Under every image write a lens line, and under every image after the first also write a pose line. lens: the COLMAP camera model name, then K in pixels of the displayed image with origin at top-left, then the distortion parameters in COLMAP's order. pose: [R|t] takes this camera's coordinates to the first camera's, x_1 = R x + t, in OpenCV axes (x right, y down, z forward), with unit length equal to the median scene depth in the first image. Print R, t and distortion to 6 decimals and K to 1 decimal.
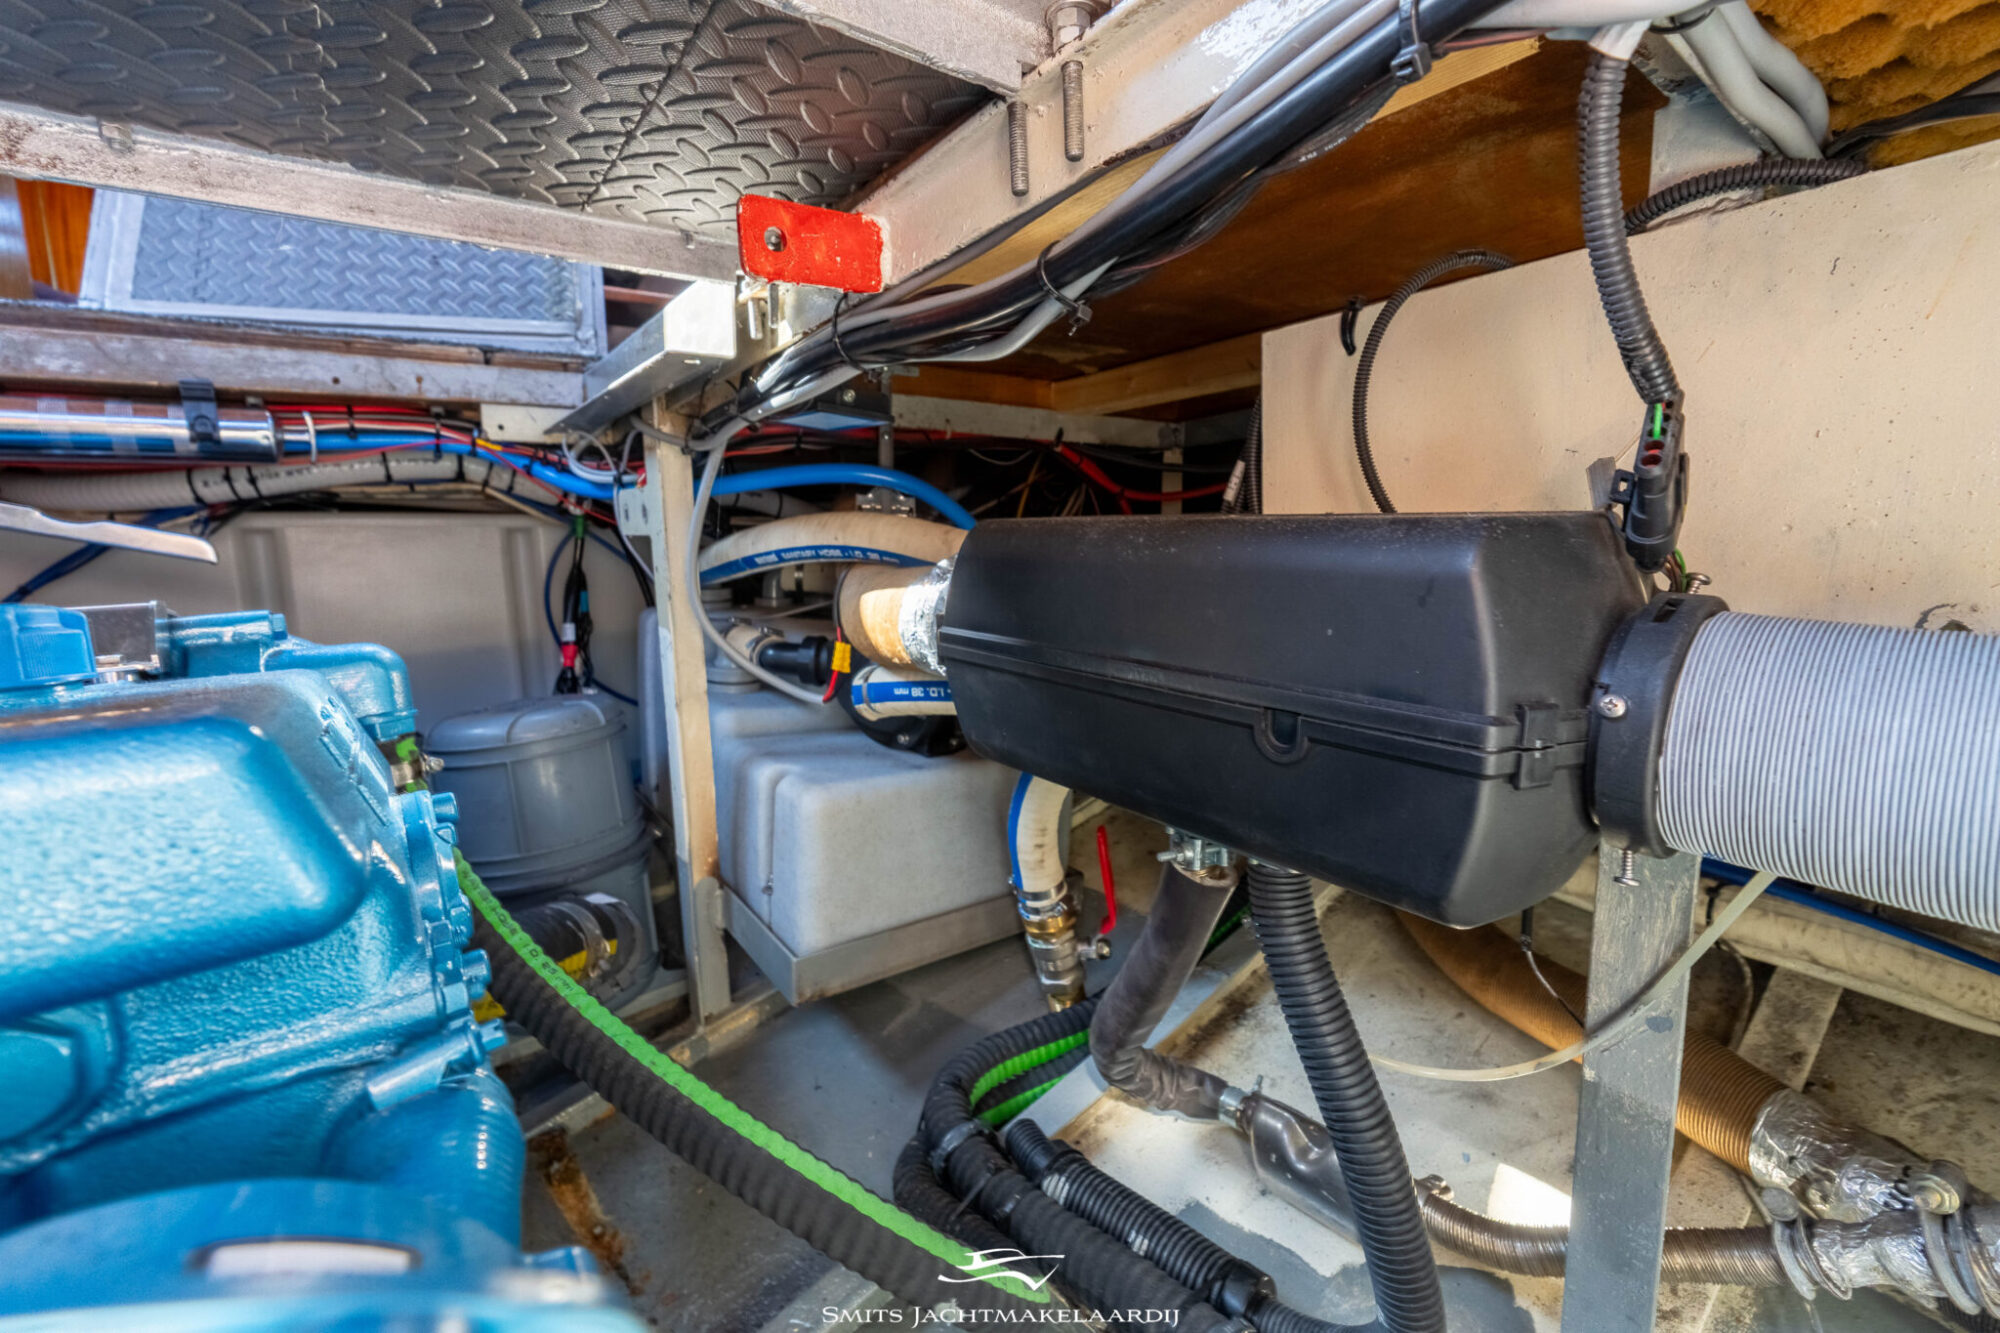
lens RADIAL K [[860.6, 0, 999.5], [0, 860.6, 660.2], [0, 0, 1]] dist [-0.003641, -0.000993]
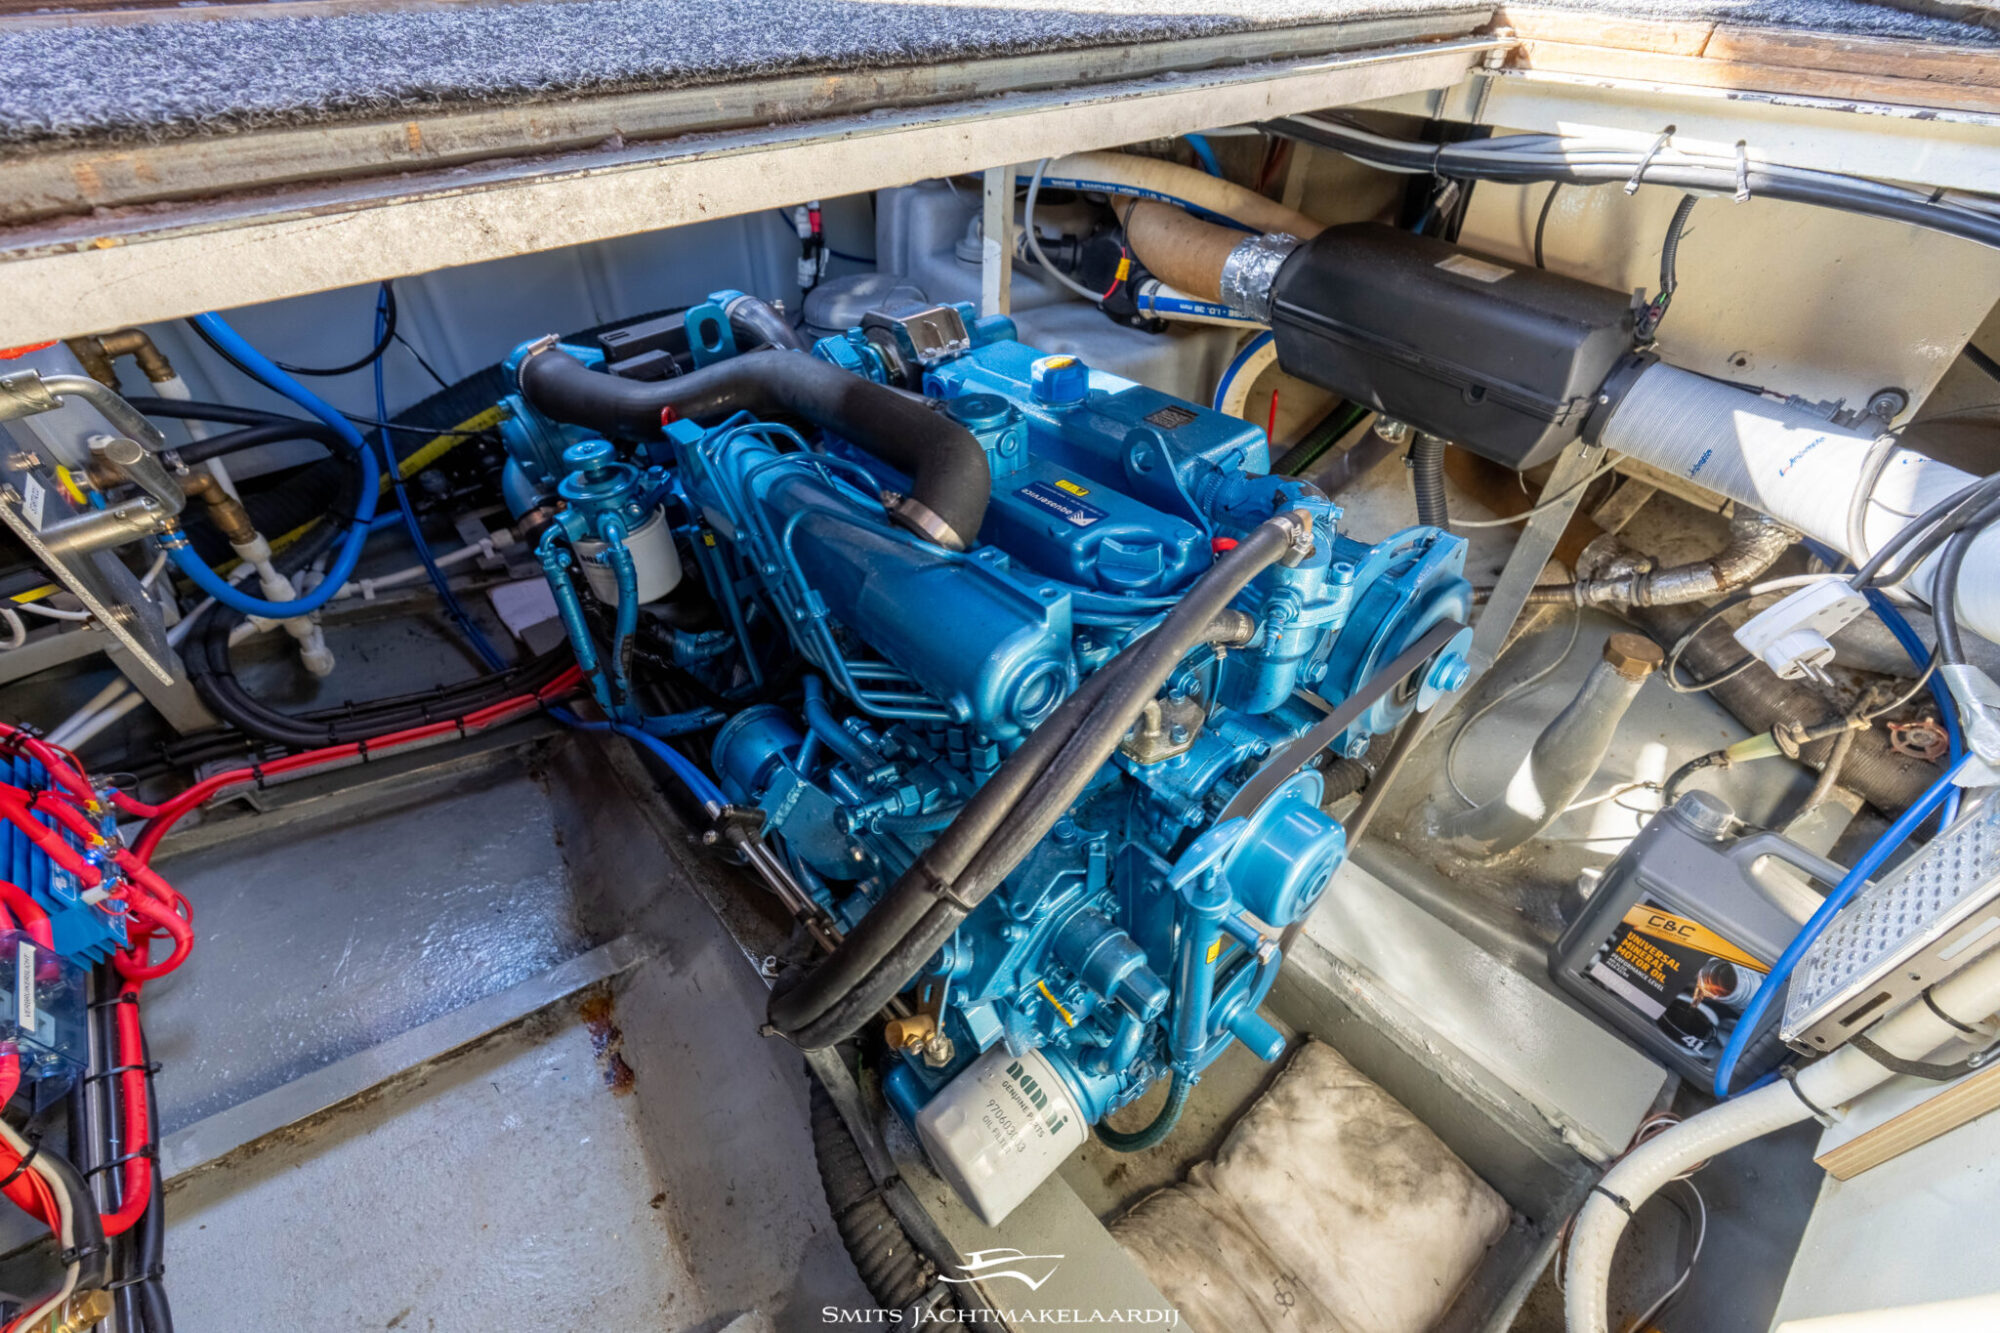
lens RADIAL K [[860.6, 0, 994.7], [0, 860.6, 670.9], [0, 0, 1]] dist [-0.003641, -0.000993]
pose [[0.997560, -0.008672, 0.069269, -0.905657], [-0.031185, 0.832388, 0.553315, -0.422703], [-0.062457, -0.554125, 0.830087, -1.045283]]
